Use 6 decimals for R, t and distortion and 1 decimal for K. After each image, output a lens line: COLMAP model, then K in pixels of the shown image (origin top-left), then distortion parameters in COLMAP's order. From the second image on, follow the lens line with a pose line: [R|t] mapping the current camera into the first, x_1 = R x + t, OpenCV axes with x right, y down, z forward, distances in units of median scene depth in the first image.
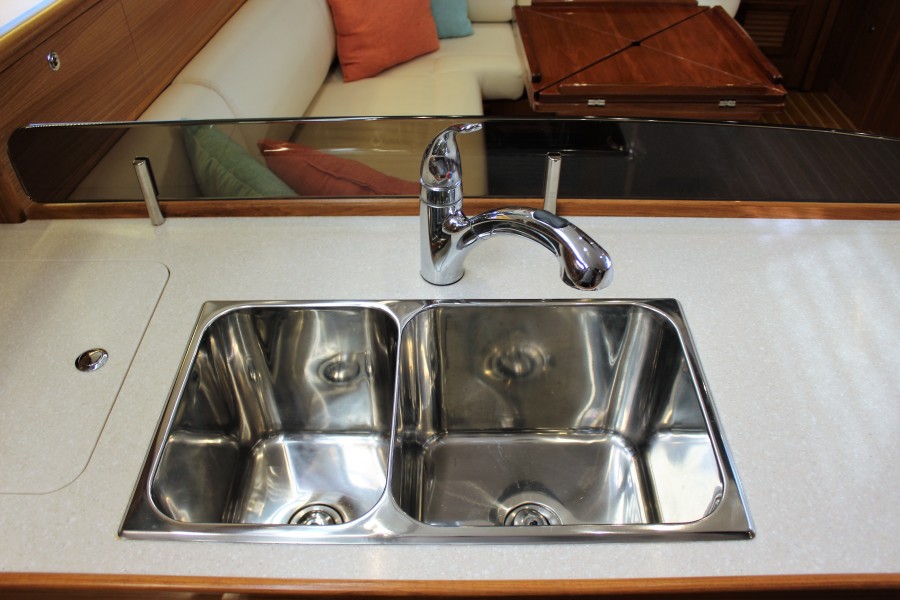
lens RADIAL K [[749.7, 0, 450.0], [0, 749.7, 300.0], [0, 0, 1]] dist [-0.162840, 0.139781]
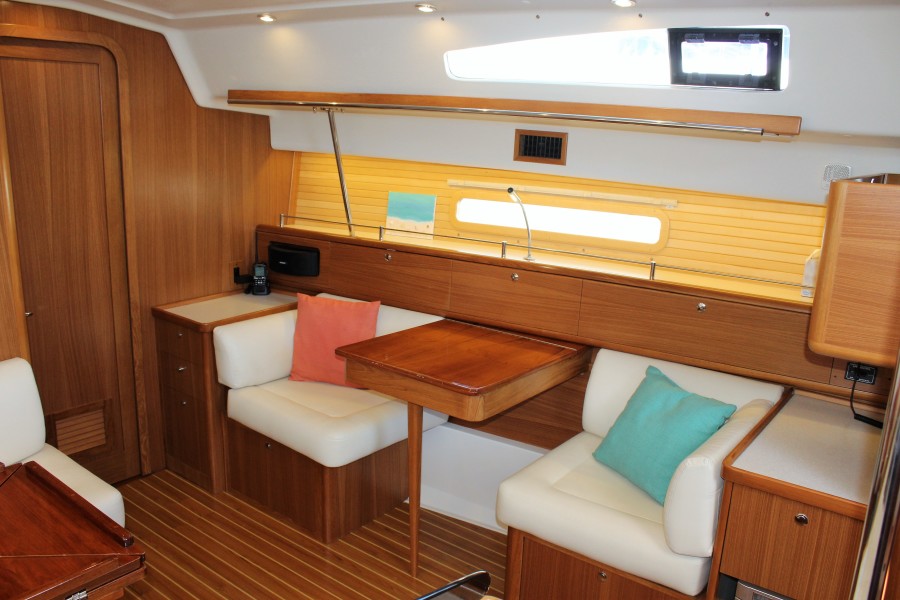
lens RADIAL K [[749.7, 0, 450.0], [0, 749.7, 300.0], [0, 0, 1]] dist [-0.162840, 0.139781]
pose [[0.613274, -0.172232, 0.770864, 0.057402], [0.494226, 0.844962, -0.204403, -0.136570], [-0.616146, 0.506335, 0.603315, 0.086613]]
